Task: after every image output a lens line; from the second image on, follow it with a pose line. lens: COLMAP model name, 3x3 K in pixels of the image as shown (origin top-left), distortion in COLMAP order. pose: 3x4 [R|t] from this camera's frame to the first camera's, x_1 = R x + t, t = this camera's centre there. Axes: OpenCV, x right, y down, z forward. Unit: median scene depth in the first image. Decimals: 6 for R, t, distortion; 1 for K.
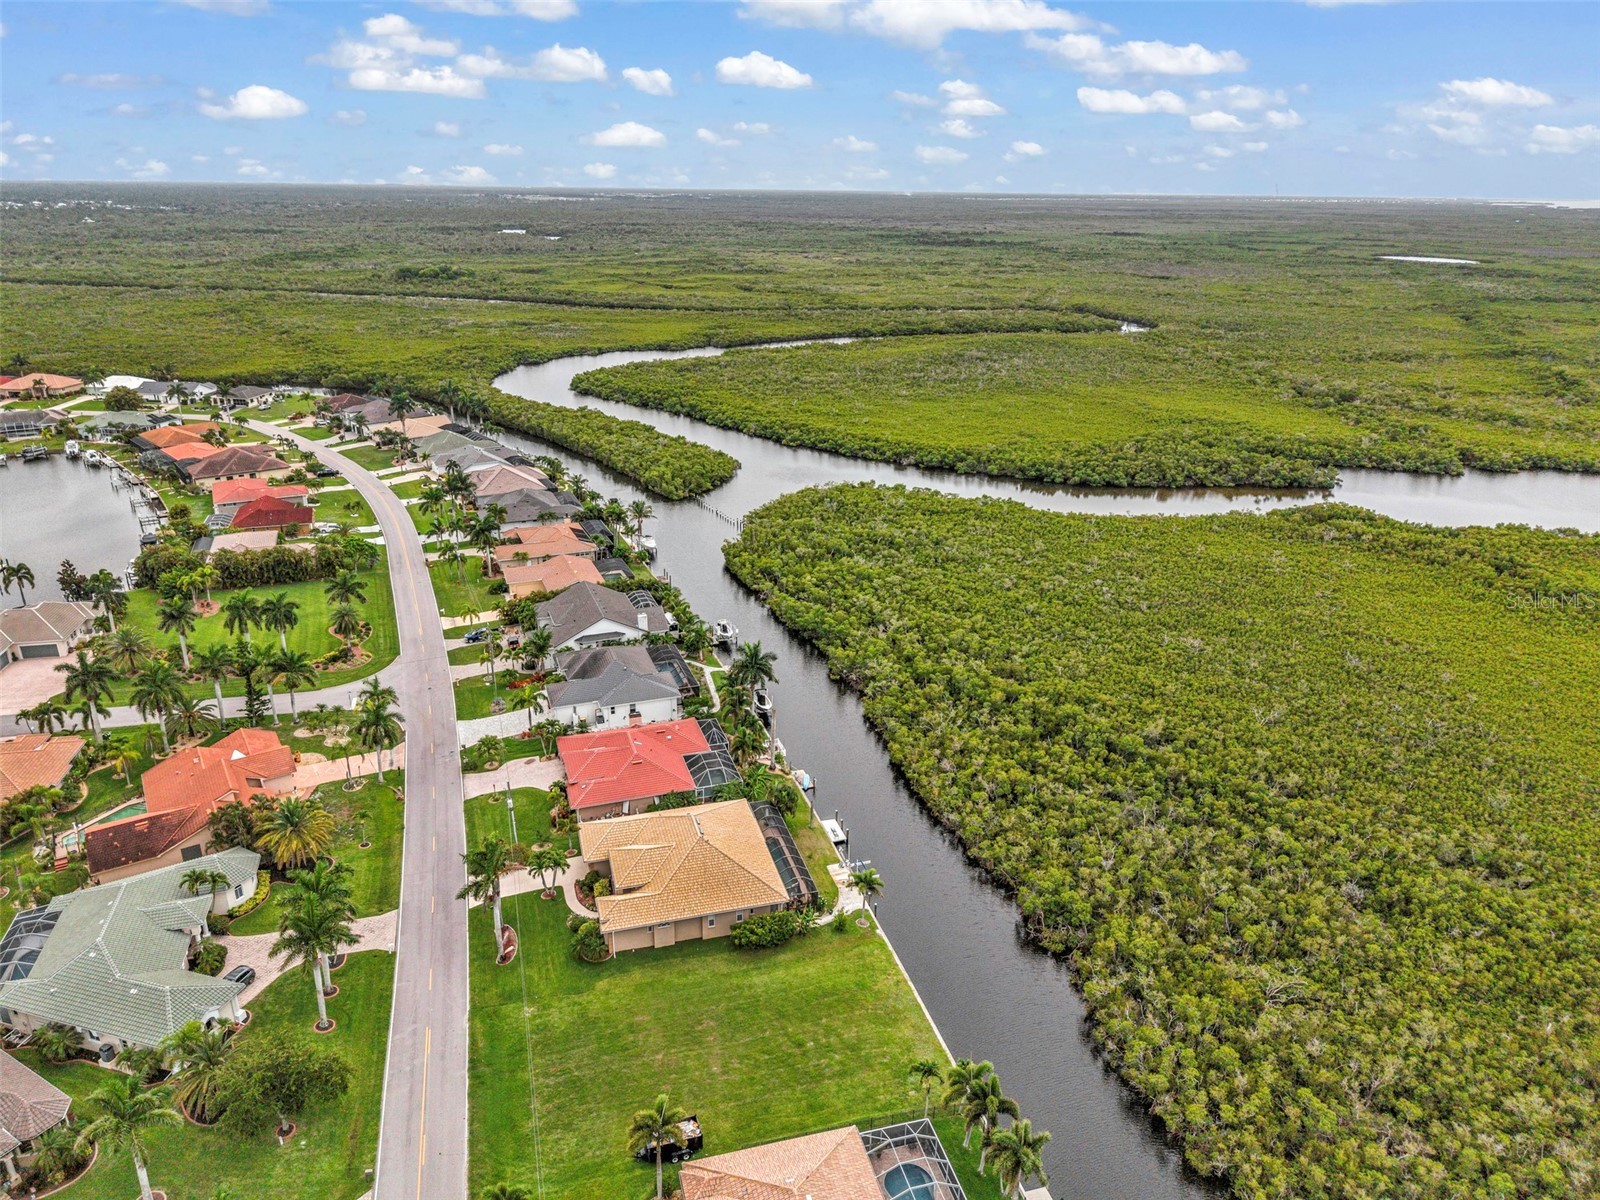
lens RADIAL K [[1064.7, 0, 797.9], [0, 1064.7, 606.8], [0, 0, 1]] dist [0.048694, -0.063181]
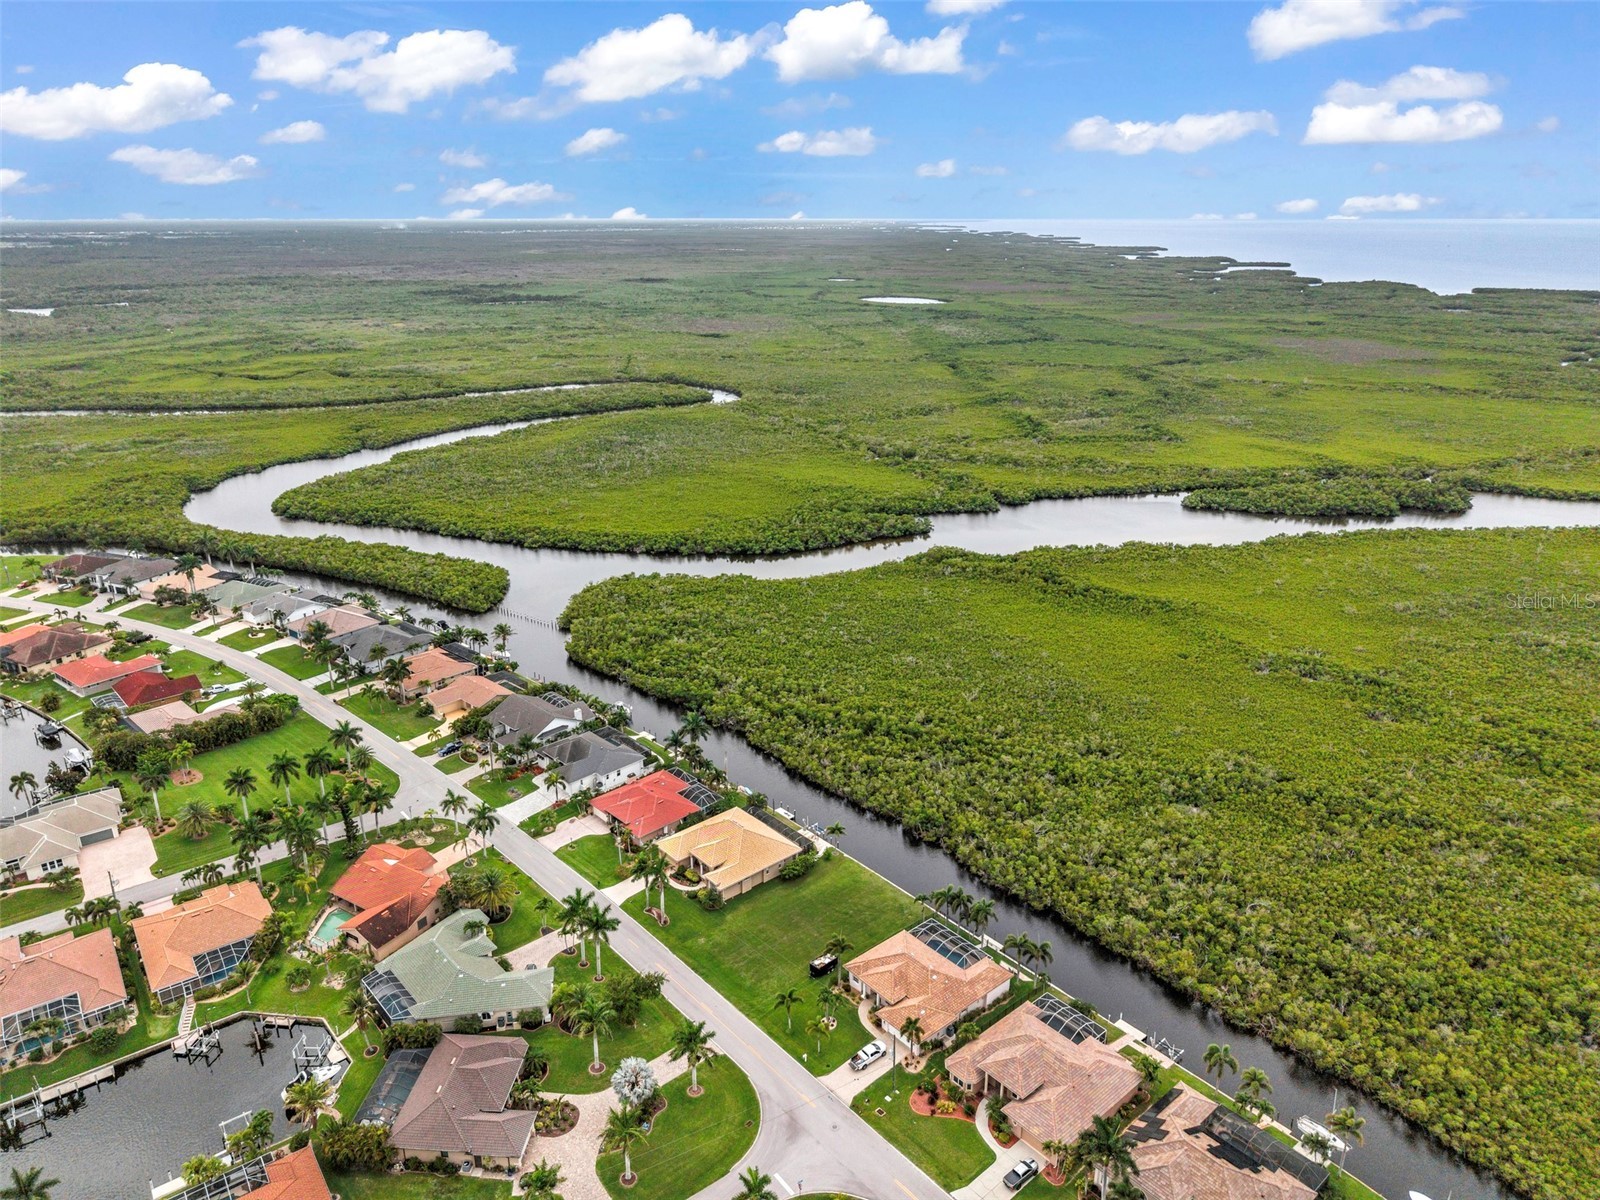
lens RADIAL K [[1064.7, 0, 797.9], [0, 1064.7, 606.8], [0, 0, 1]] dist [0.048694, -0.063181]
pose [[0.905169, -0.157402, 0.394833, -0.338056], [0.165320, 0.986139, 0.014128, -0.079940], [-0.391584, 0.052486, 0.918644, -0.344279]]
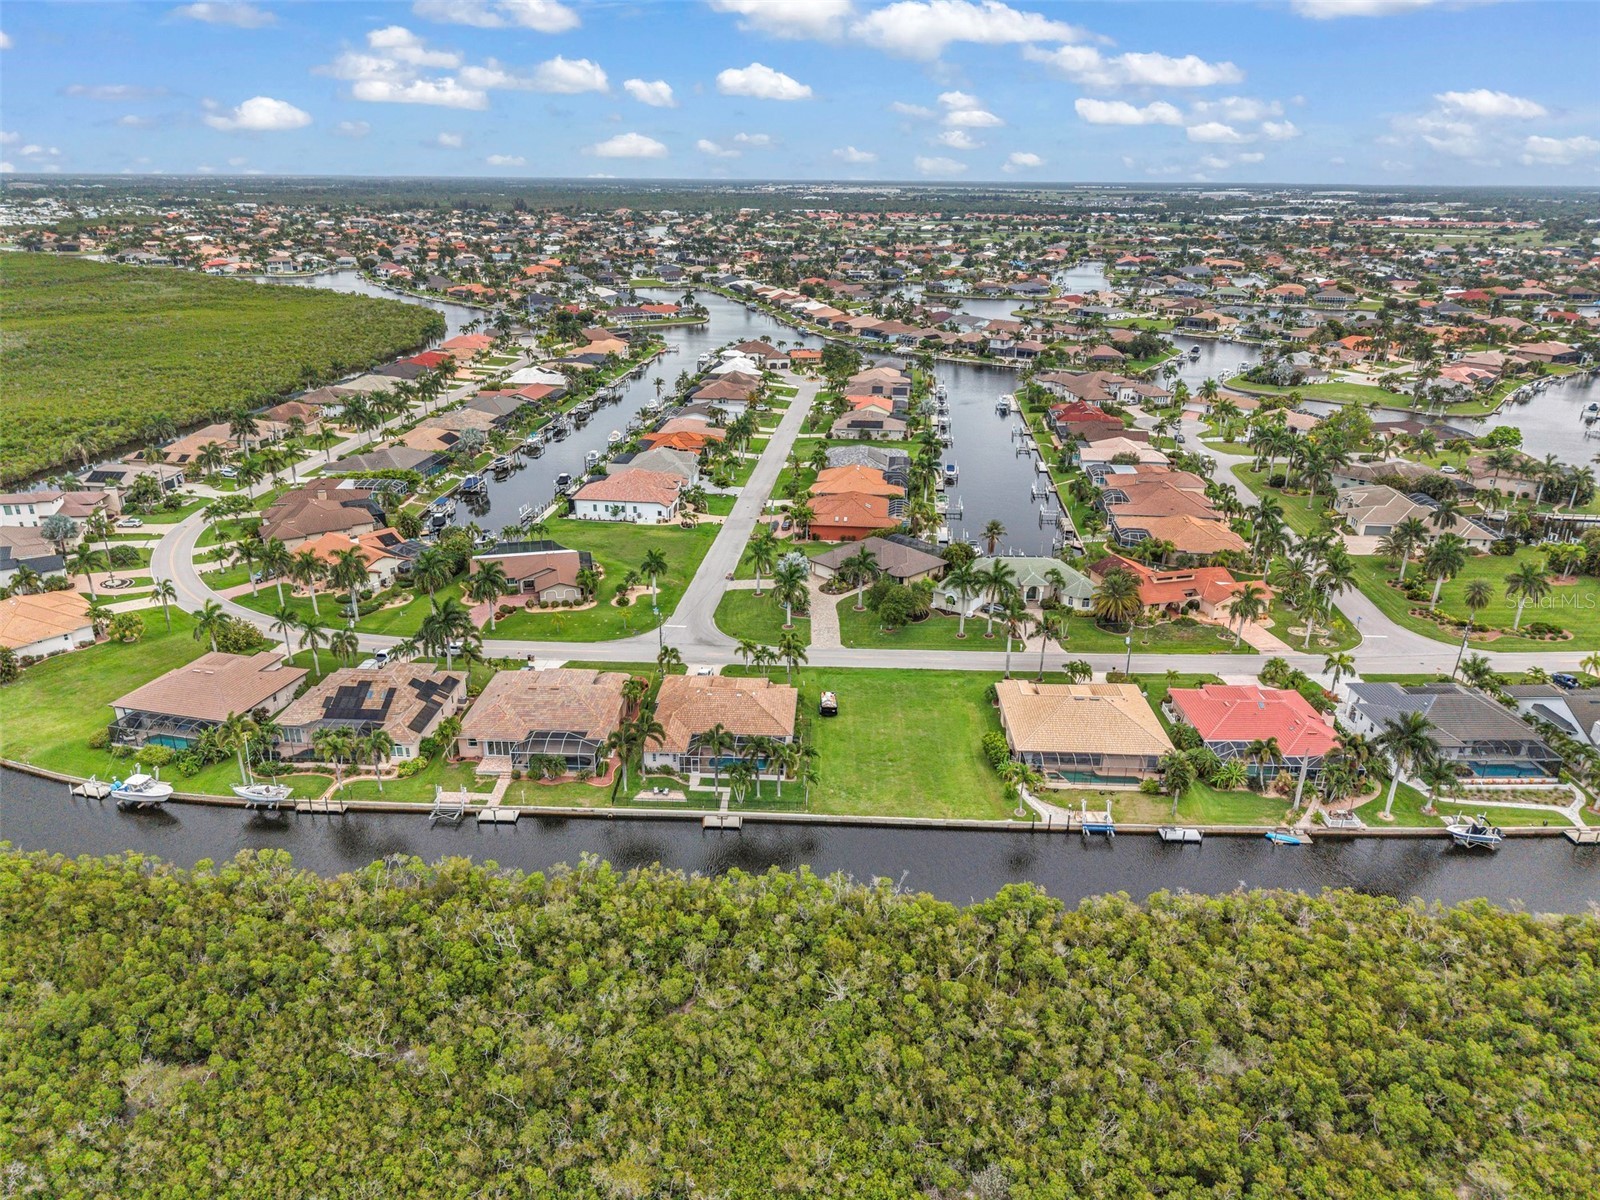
lens RADIAL K [[1052.1, 0, 809.1], [0, 1052.1, 603.6], [0, 0, 1]] dist [0.104362, -0.161572]
pose [[-0.297335, 0.340464, -0.892007, 0.556862], [-0.361369, 0.824628, 0.435203, -0.156657], [0.883745, 0.451744, -0.122158, 0.440517]]
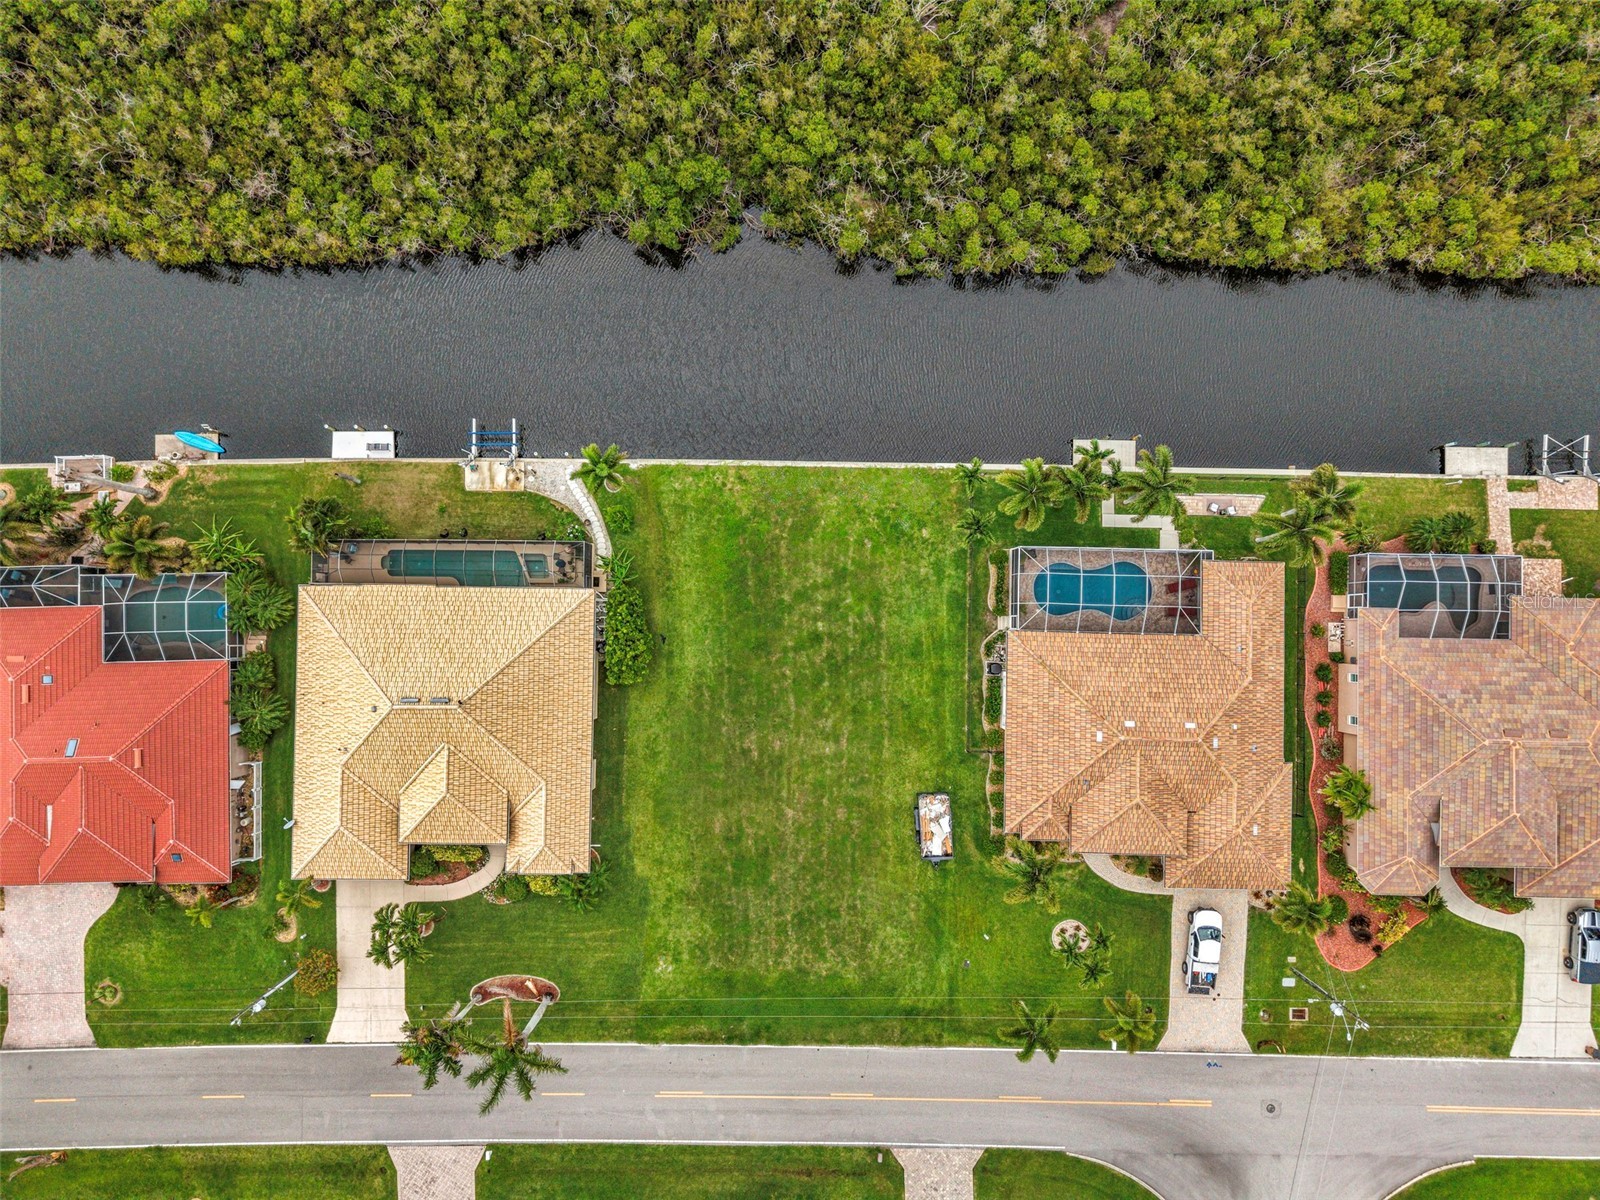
lens RADIAL K [[1069.6, 0, 798.8], [0, 1069.6, 595.7], [0, 0, 1]] dist [0.025299, -0.025249]
pose [[0.282001, -0.959250, 0.017753, 0.006954], [0.351403, 0.120488, 0.928439, -0.151890], [-0.892744, -0.255582, 0.371061, 0.326857]]
